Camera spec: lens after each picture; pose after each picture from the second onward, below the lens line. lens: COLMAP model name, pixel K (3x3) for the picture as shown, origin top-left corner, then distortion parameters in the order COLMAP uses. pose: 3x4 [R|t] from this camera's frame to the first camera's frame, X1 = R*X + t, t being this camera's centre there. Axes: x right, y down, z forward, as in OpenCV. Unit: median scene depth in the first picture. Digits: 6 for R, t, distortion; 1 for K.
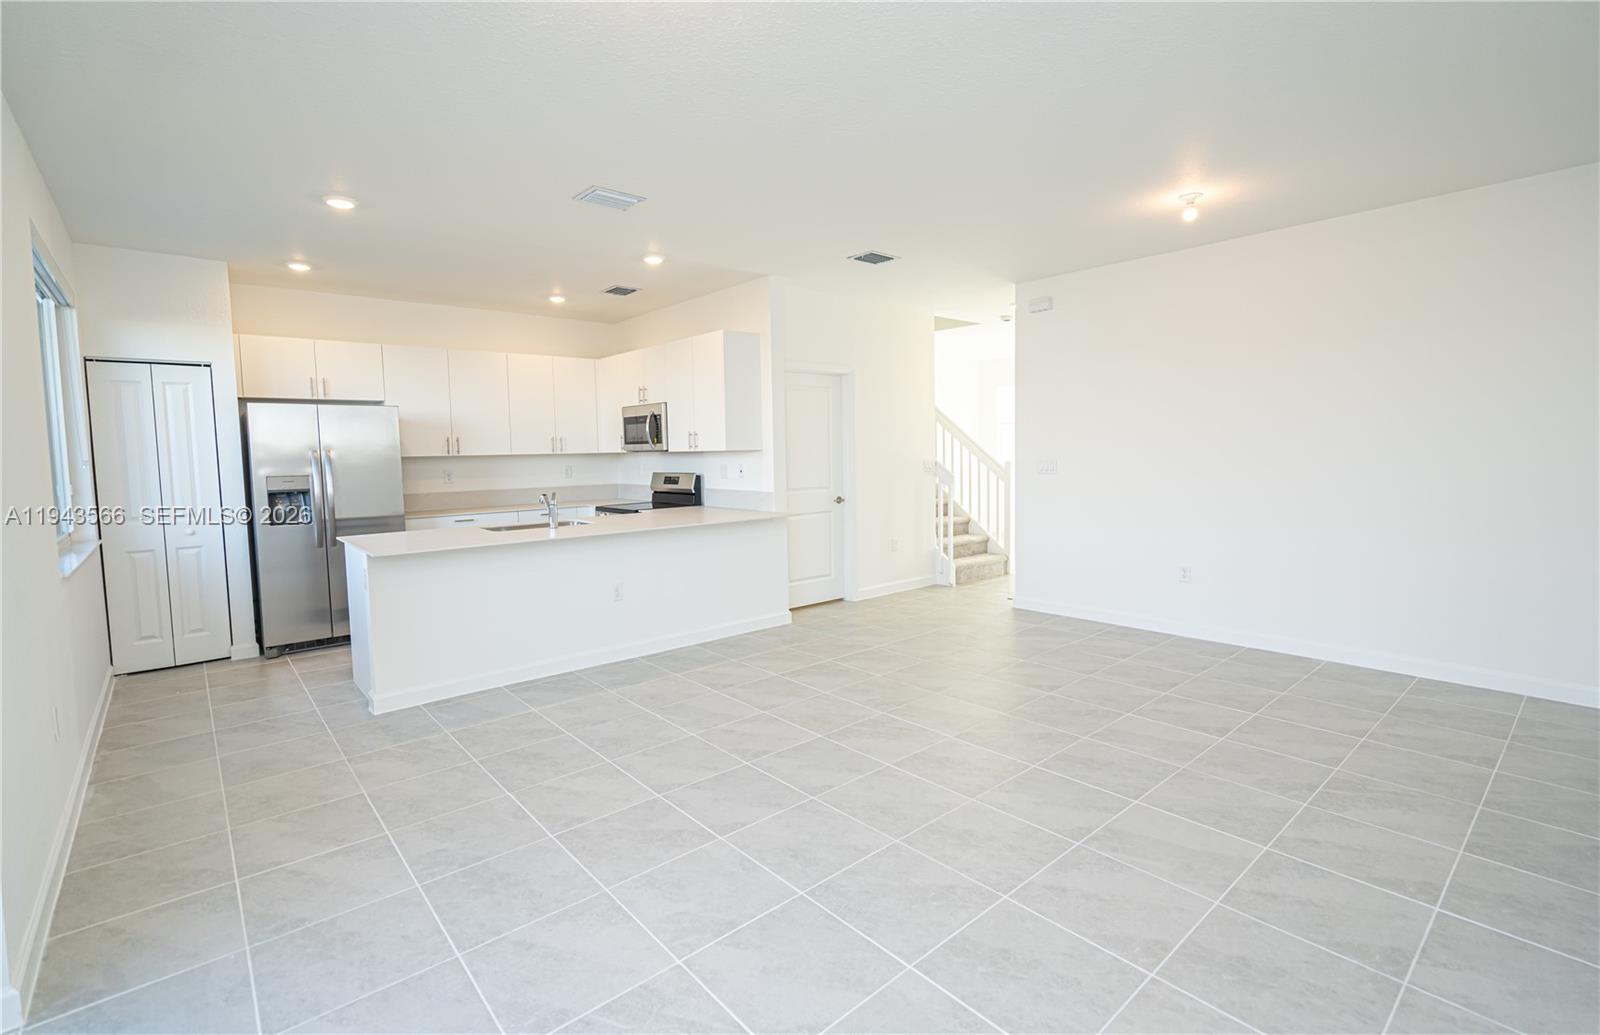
lens RADIAL K [[725.5, 0, 808.4], [0, 725.5, 503.0], [0, 0, 1]] dist [-0.008867, 0.003232]
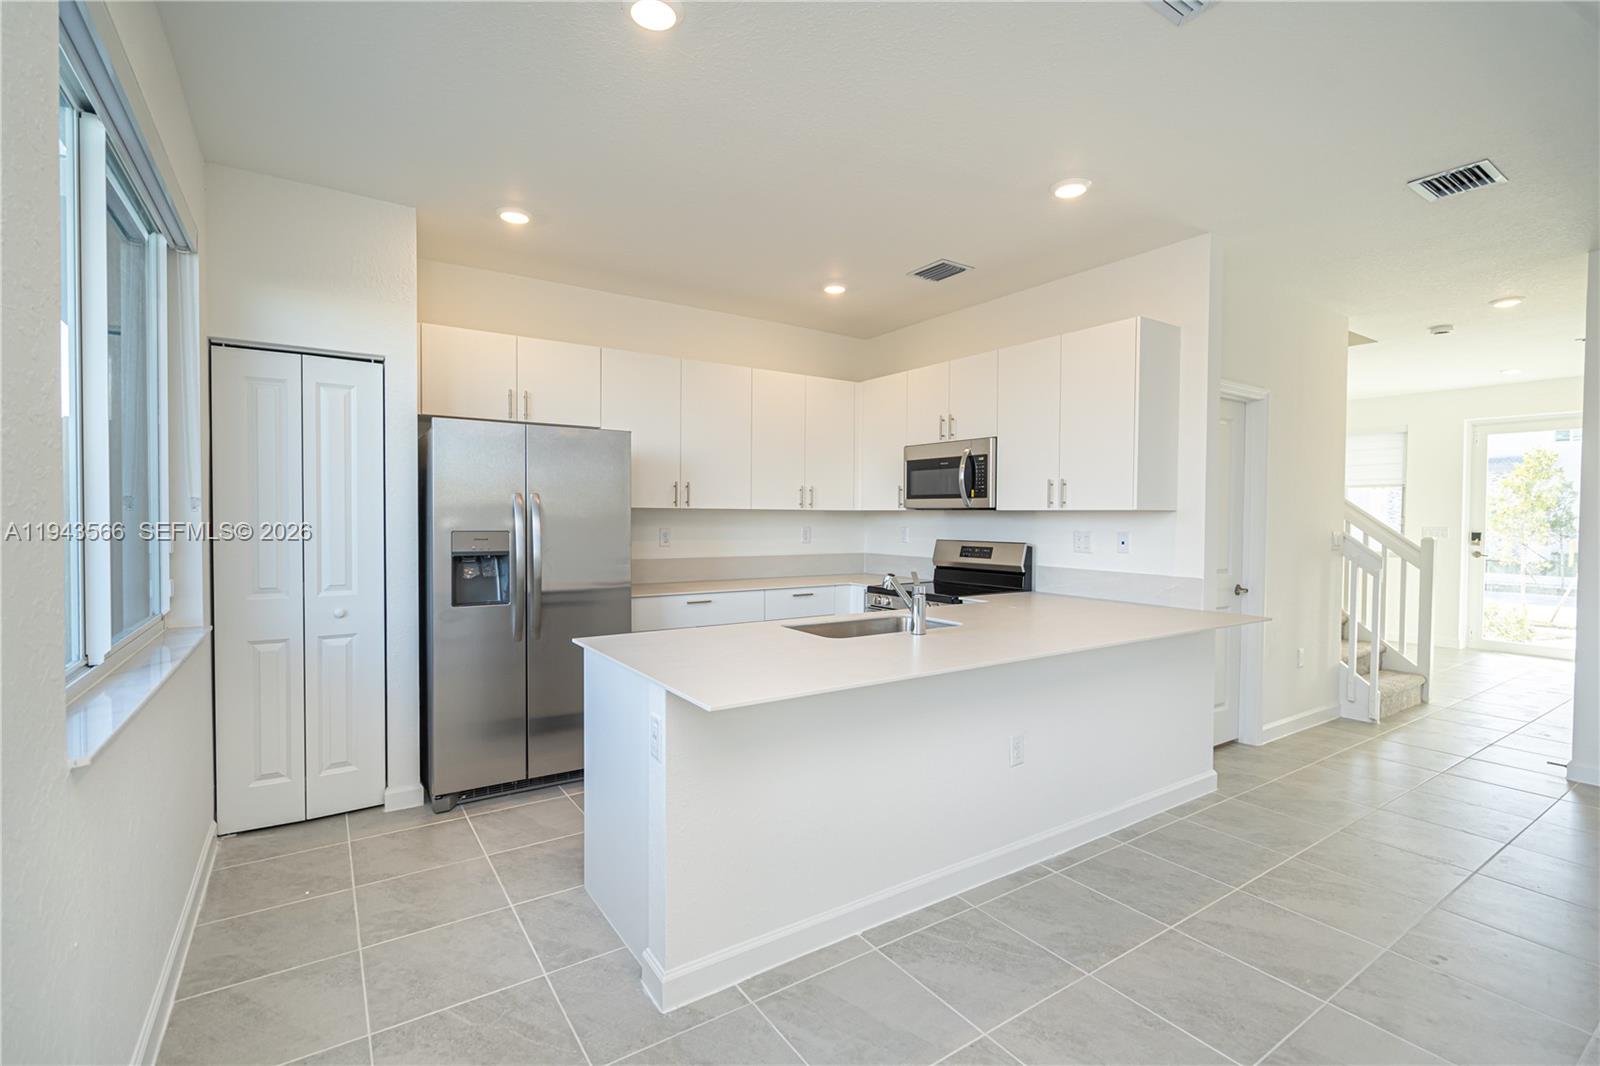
lens RADIAL K [[725.2, 0, 802.3], [0, 725.2, 536.1], [0, 0, 1]] dist [-0.001597, 0.001929]
pose [[0.991415, 0.027747, -0.127773, -0.339288], [-0.033757, 0.998412, -0.045109, -0.012523], [0.126319, 0.049035, 0.990777, 0.376751]]
